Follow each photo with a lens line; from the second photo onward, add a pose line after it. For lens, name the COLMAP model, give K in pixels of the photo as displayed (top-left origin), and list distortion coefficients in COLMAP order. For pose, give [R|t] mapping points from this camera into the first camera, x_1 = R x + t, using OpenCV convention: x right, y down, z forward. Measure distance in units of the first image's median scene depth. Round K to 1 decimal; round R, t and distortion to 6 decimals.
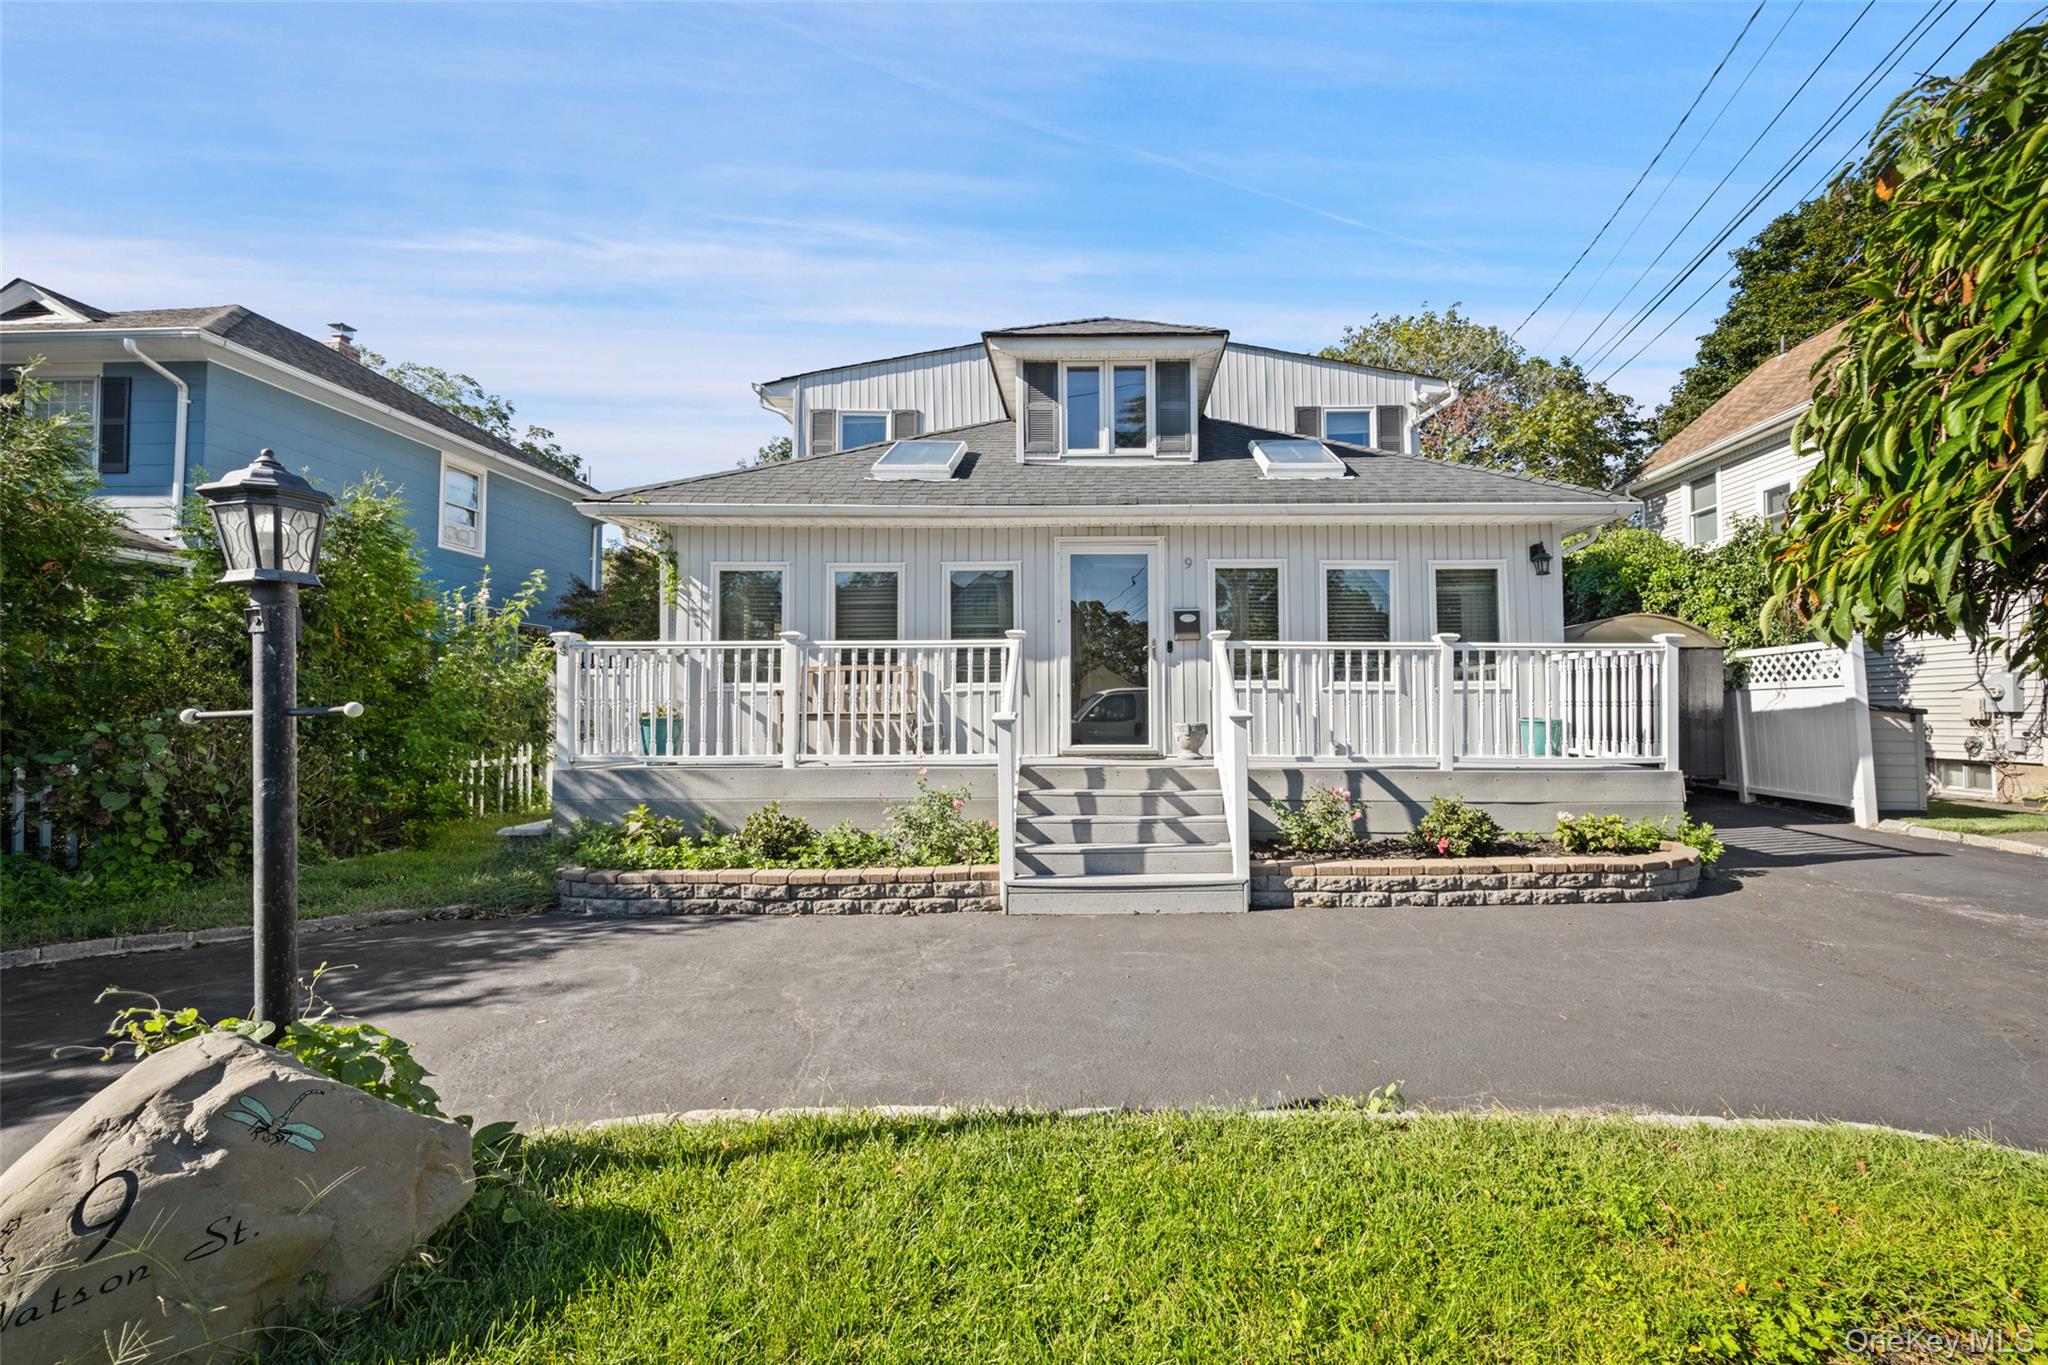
lens RADIAL K [[812.4, 0, 1029.9], [0, 812.4, 684.5], [0, 0, 1]] dist [-0.000531, -0.000074]
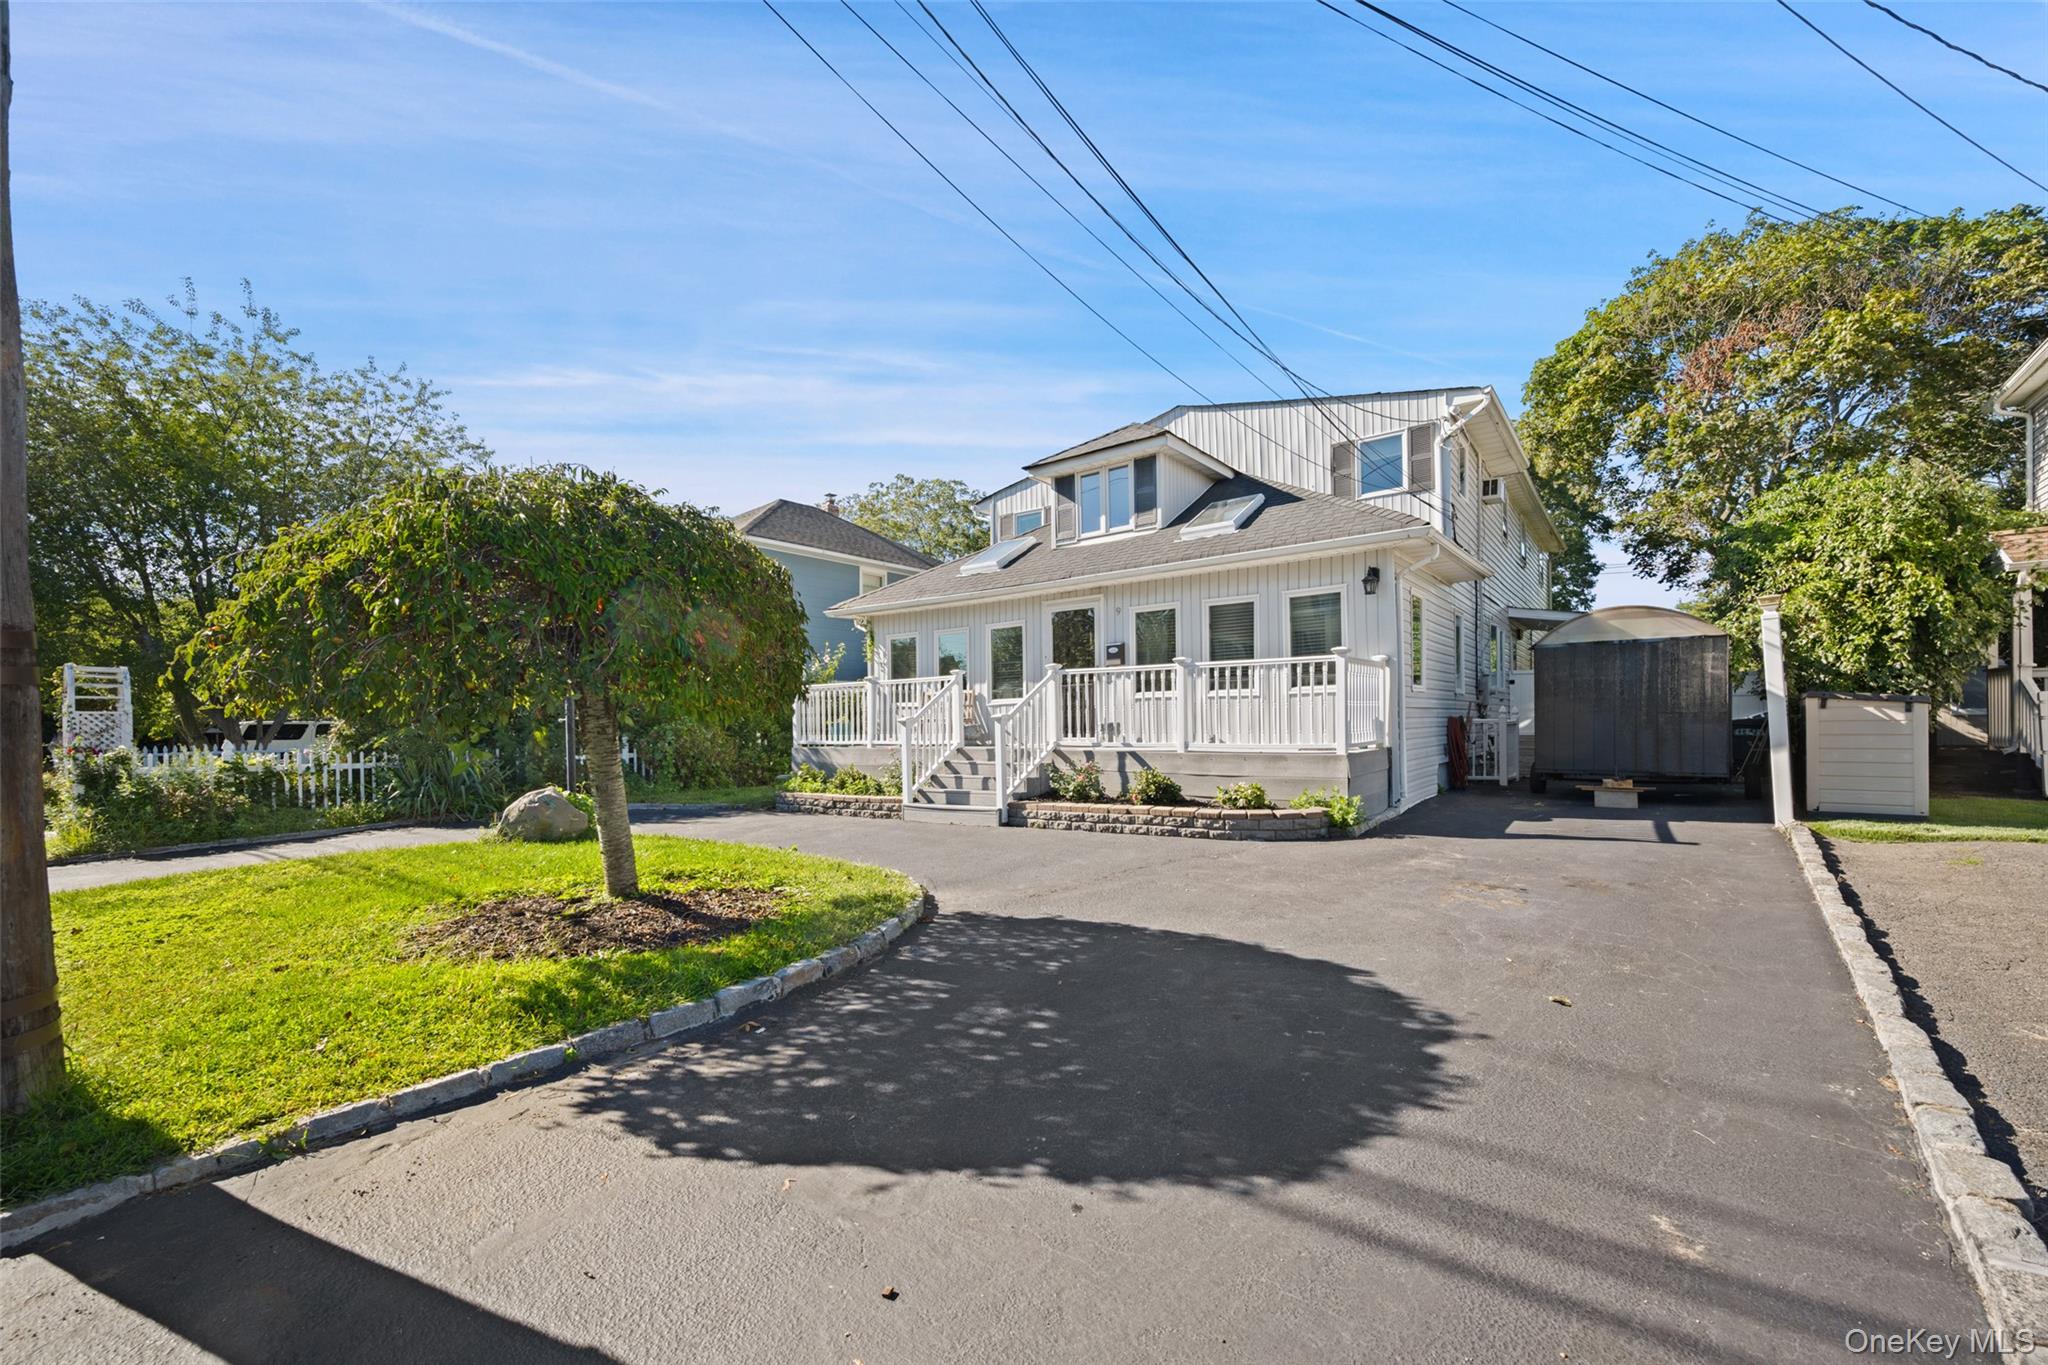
lens RADIAL K [[821.1, 0, 984.4], [0, 821.1, 723.0], [0, 0, 1]] dist [-0.000789, -0.000029]
pose [[0.782357, -0.011286, -0.622729, 0.912713], [0.029100, 0.999406, 0.018447, 0.012916], [0.622151, -0.032553, 0.782220, -0.279947]]
